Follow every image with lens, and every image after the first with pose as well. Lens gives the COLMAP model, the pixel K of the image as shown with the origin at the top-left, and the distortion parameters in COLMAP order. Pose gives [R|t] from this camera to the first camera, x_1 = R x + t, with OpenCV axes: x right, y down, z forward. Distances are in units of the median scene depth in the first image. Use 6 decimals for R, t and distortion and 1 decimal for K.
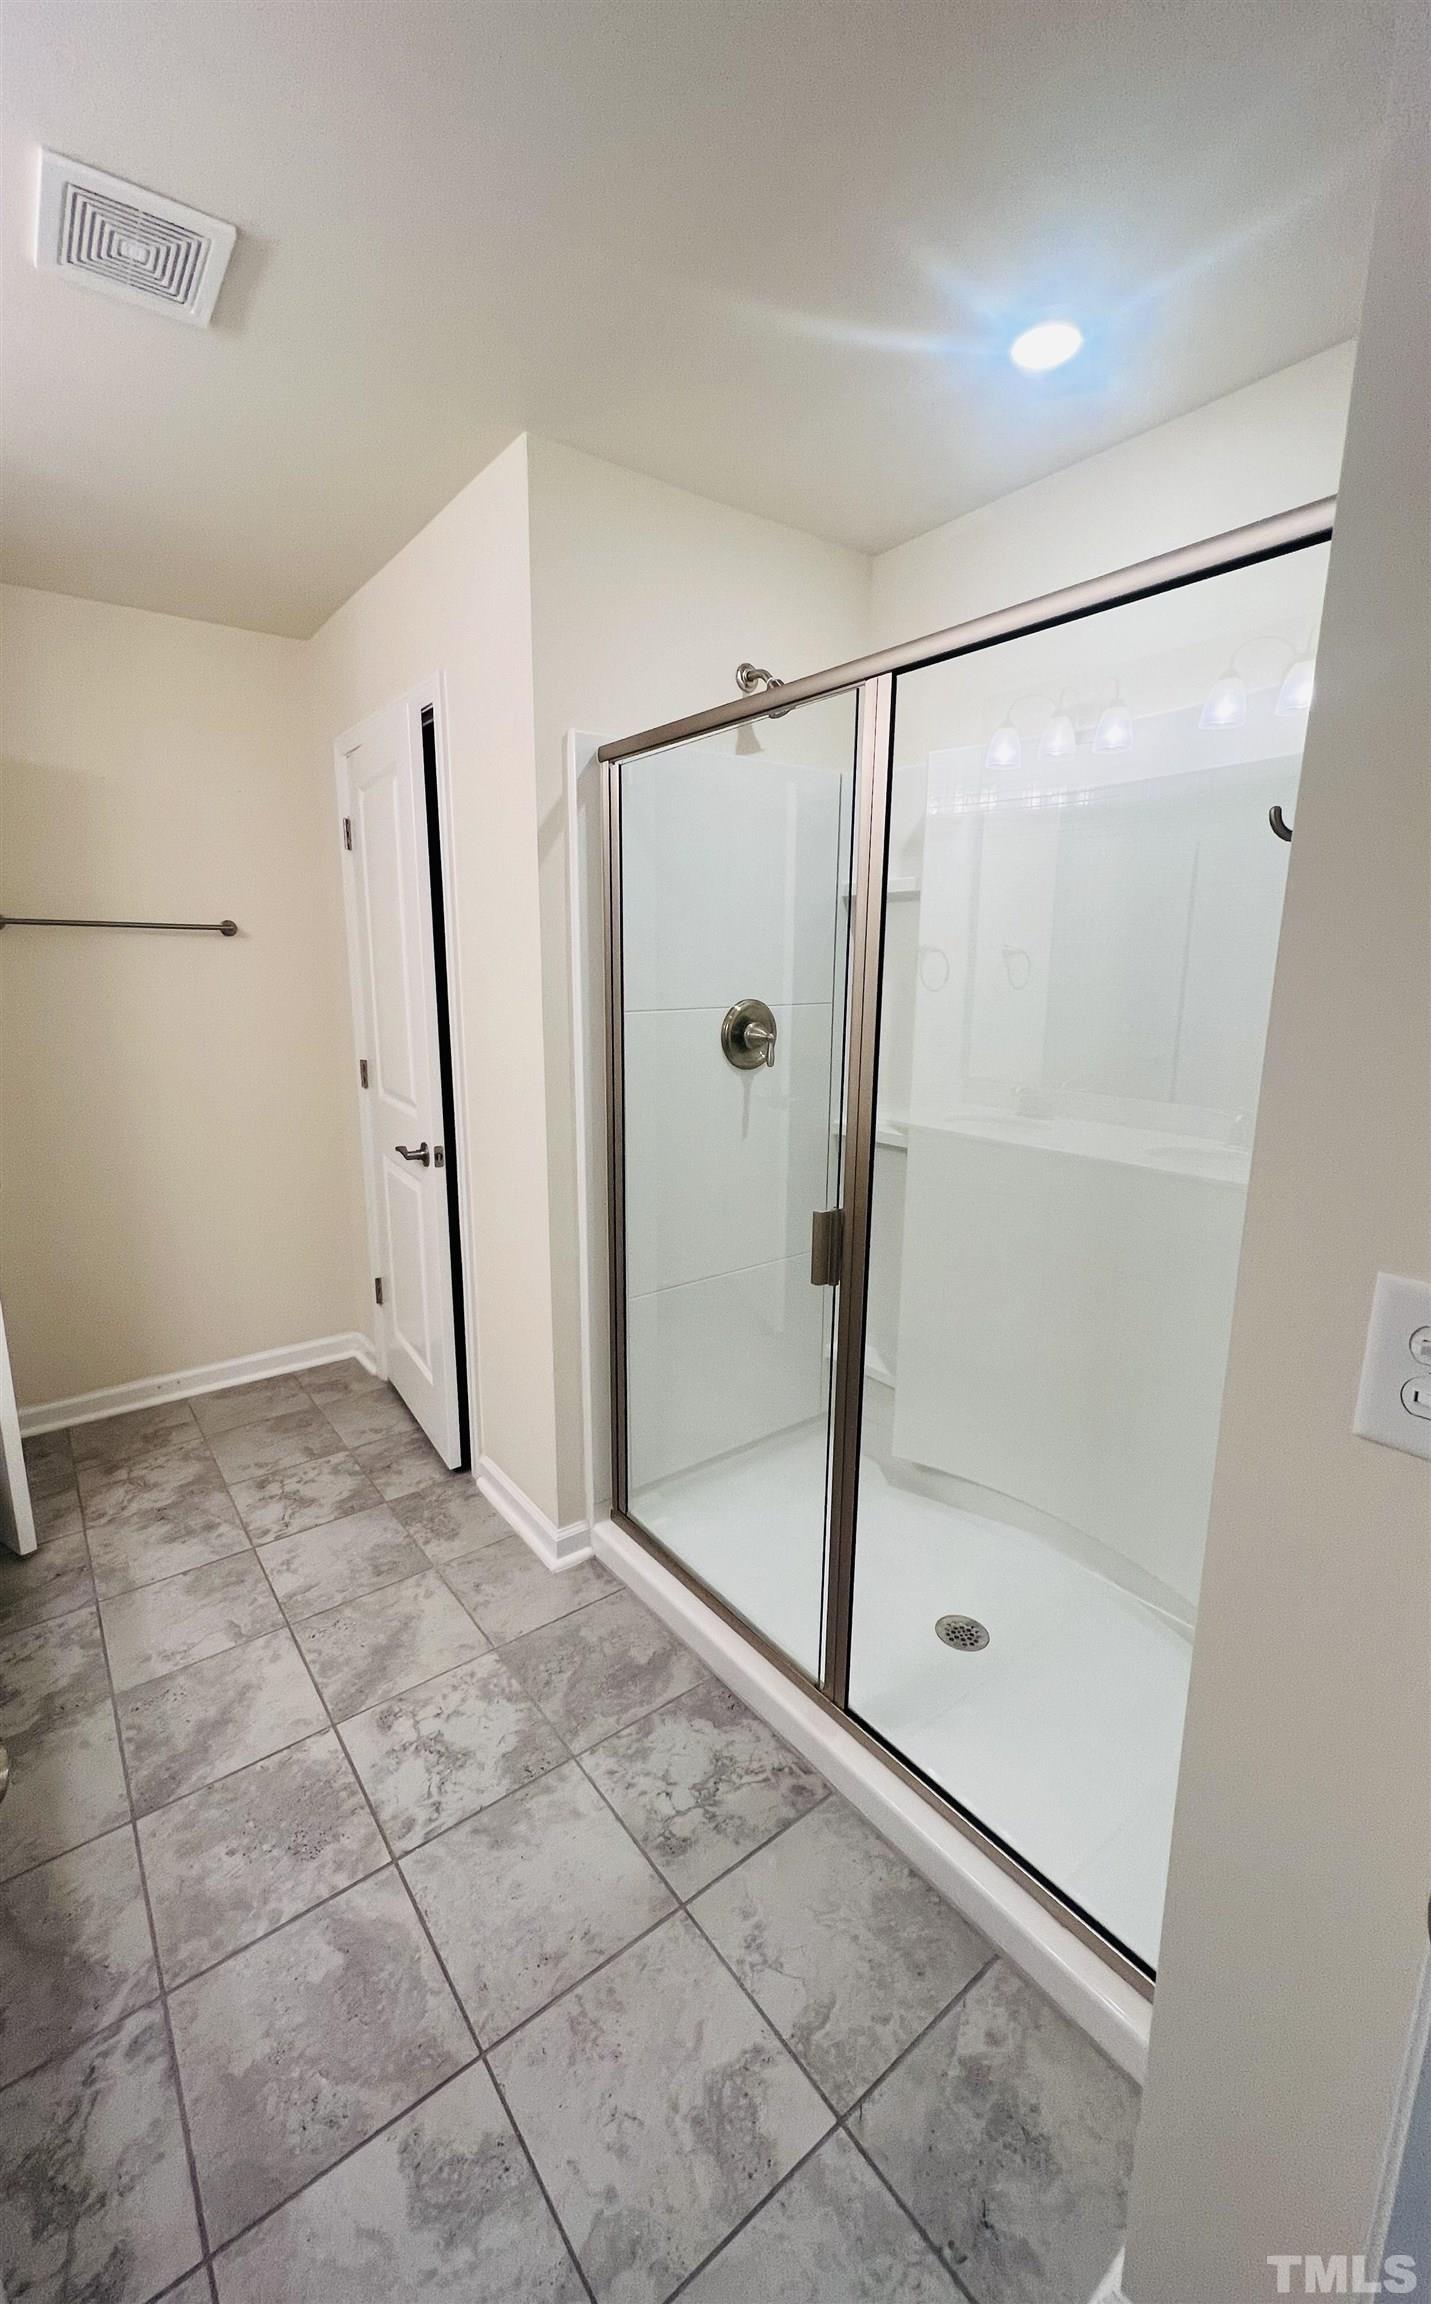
lens RADIAL K [[917.9, 0, 712.4], [0, 917.9, 1156.6], [0, 0, 1]] dist [-0.000544, 0.000034]
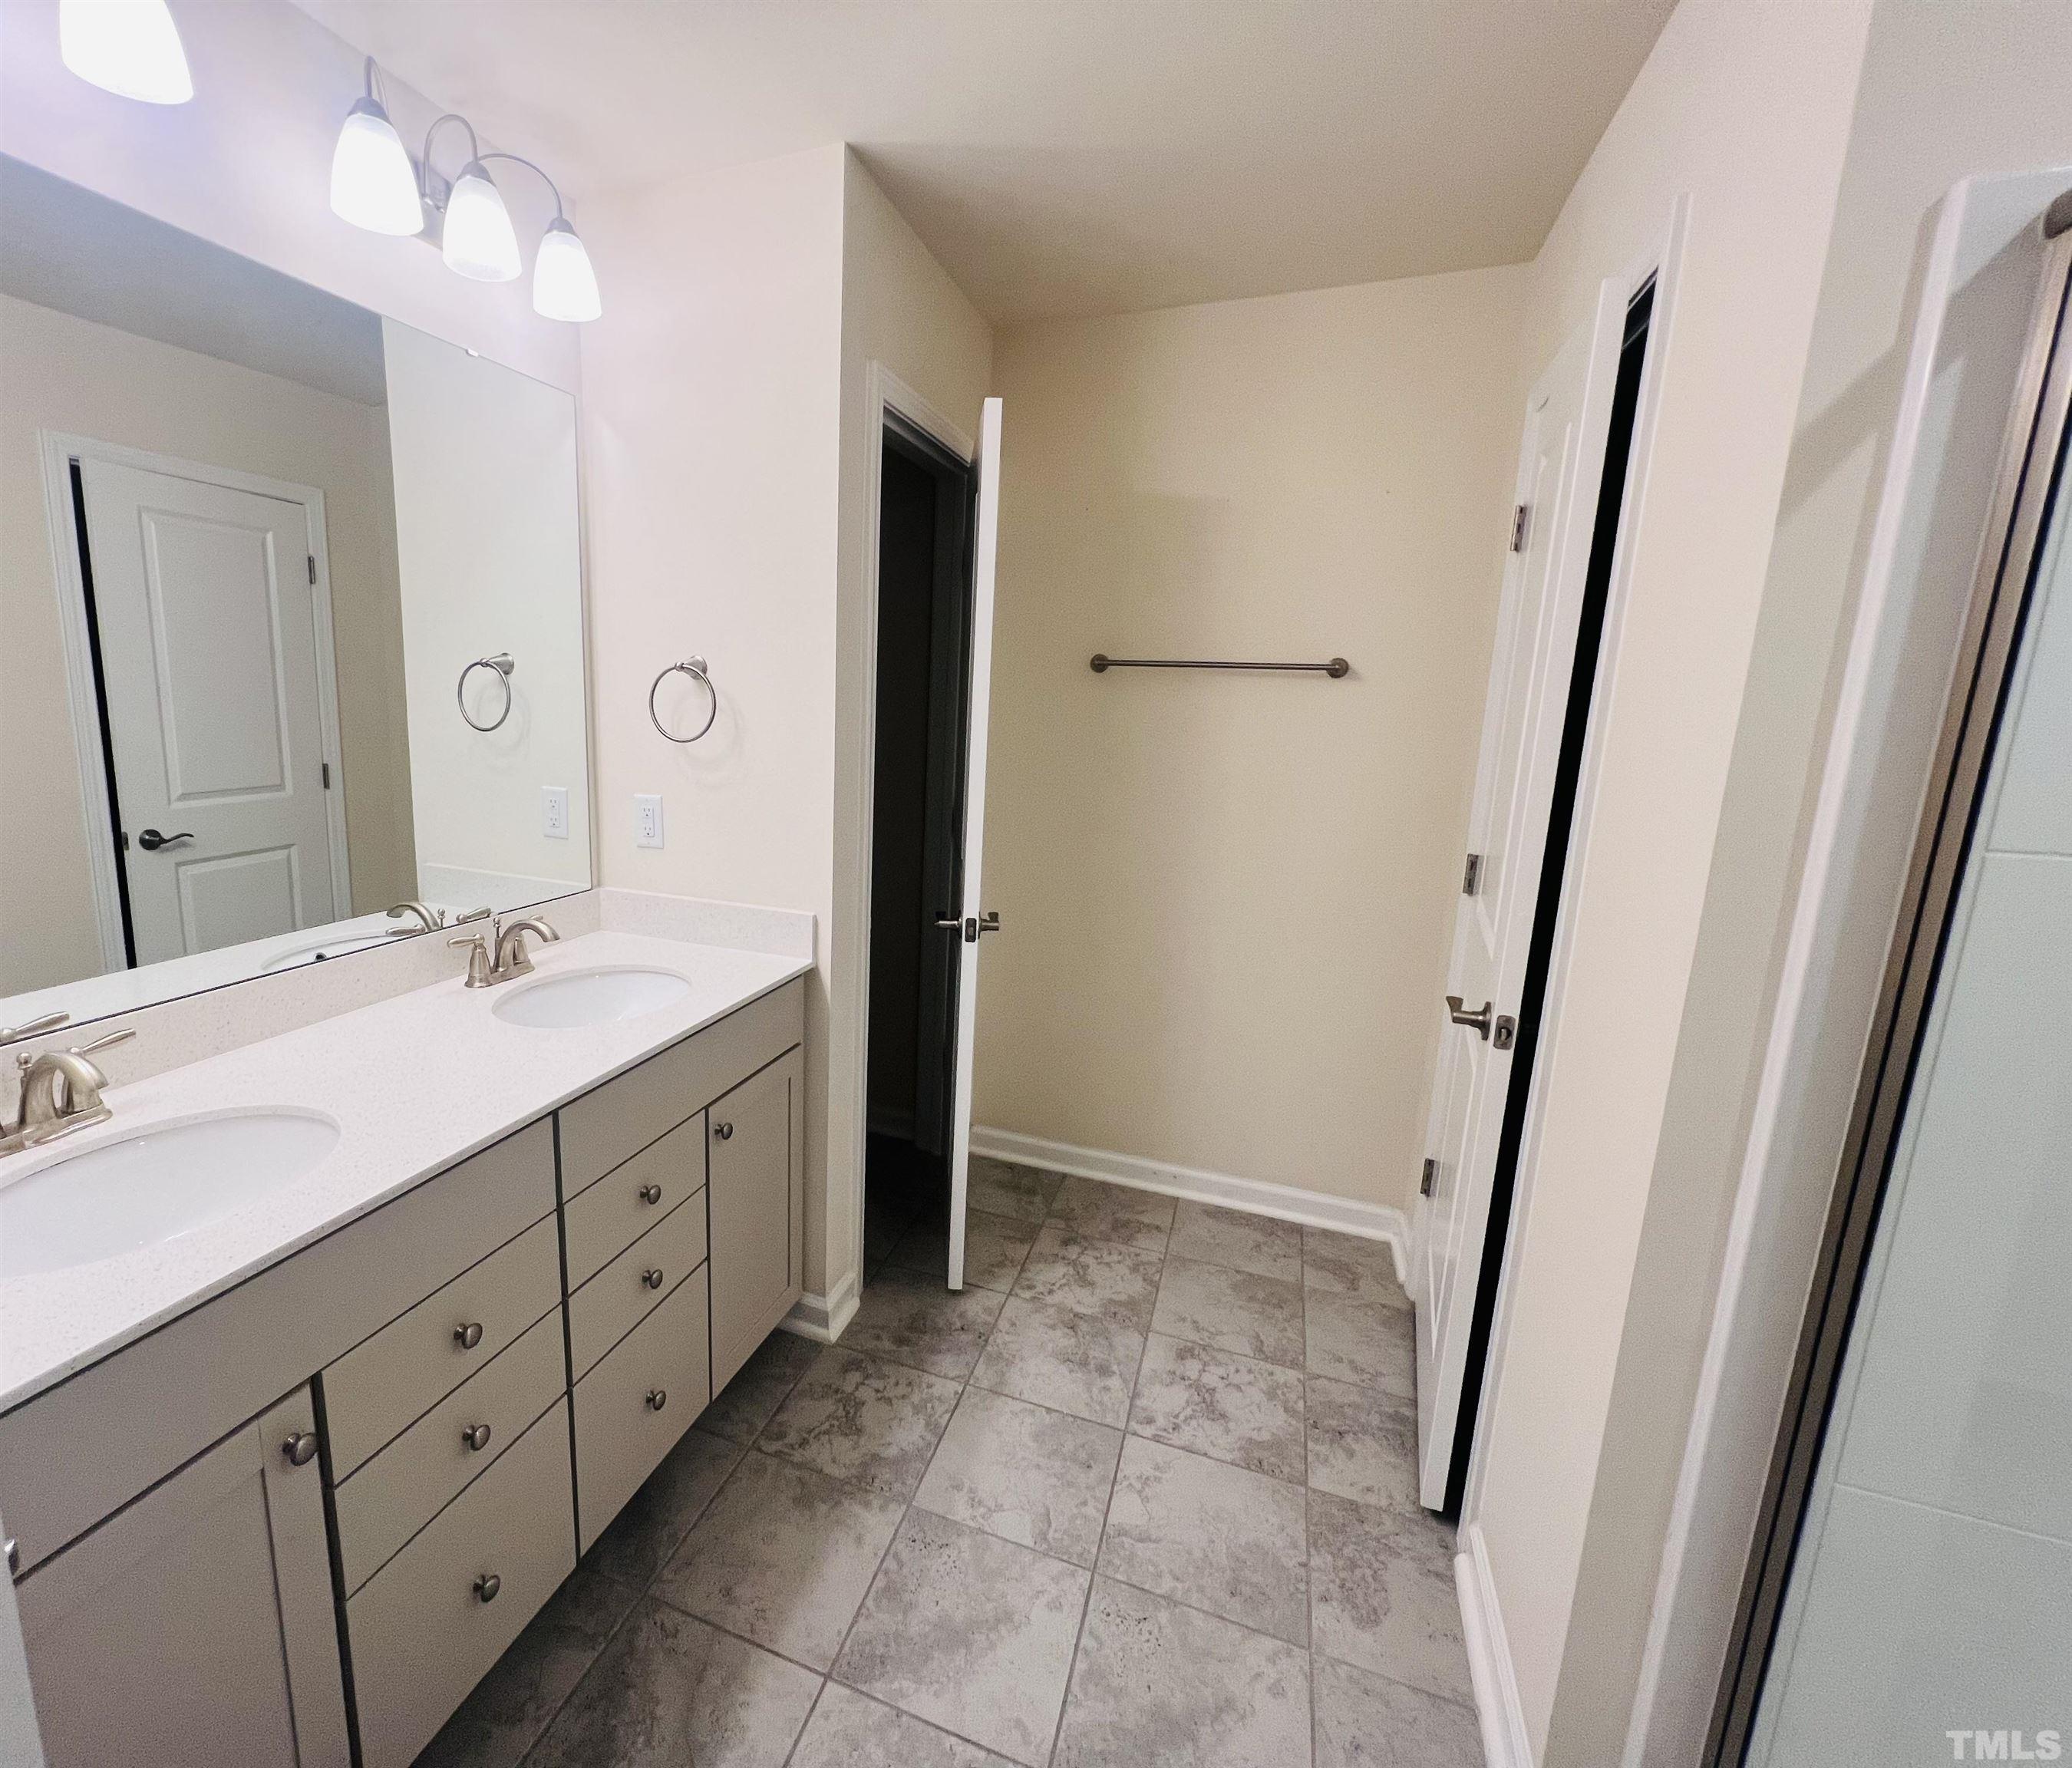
lens RADIAL K [[971.6, 0, 843.6], [0, 971.6, 877.7], [0, 0, 1]] dist [-0.000203, 0.000174]
pose [[0.484255, 0.171278, -0.857998, 0.025688], [-0.202527, 0.975961, 0.080520, -0.061122], [0.851164, 0.134775, 0.507302, 0.270988]]
